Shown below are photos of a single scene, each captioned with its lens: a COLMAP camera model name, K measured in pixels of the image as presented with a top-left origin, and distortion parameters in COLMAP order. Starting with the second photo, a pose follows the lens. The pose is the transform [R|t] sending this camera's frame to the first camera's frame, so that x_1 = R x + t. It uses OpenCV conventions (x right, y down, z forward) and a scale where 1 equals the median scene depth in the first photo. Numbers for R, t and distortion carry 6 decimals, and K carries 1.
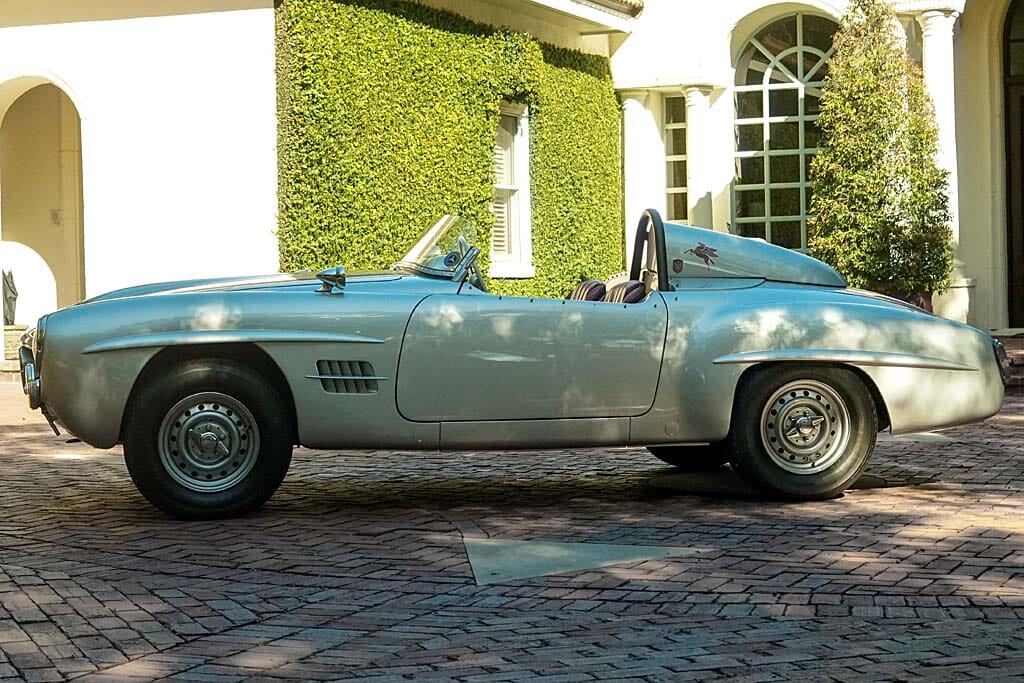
lens RADIAL K [[1679.2, 0, 506.3], [0, 1679.2, 324.2], [0, 0, 1]] dist [-0.010008, 0.045038]
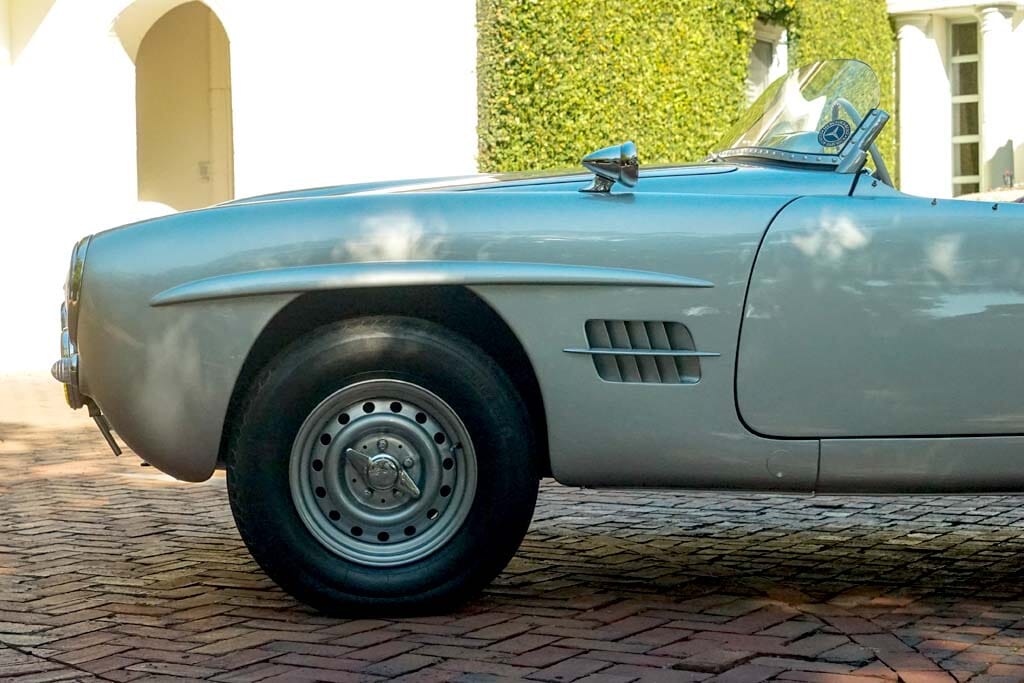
lens RADIAL K [[1679.2, 0, 506.3], [0, 1679.2, 324.2], [0, 0, 1]] dist [-0.010008, 0.045038]
pose [[0.994262, 0.002413, -0.106946, -0.072332], [-0.002345, 0.999997, 0.000760, 0.020119], [0.106948, -0.000505, 0.994265, 0.421718]]
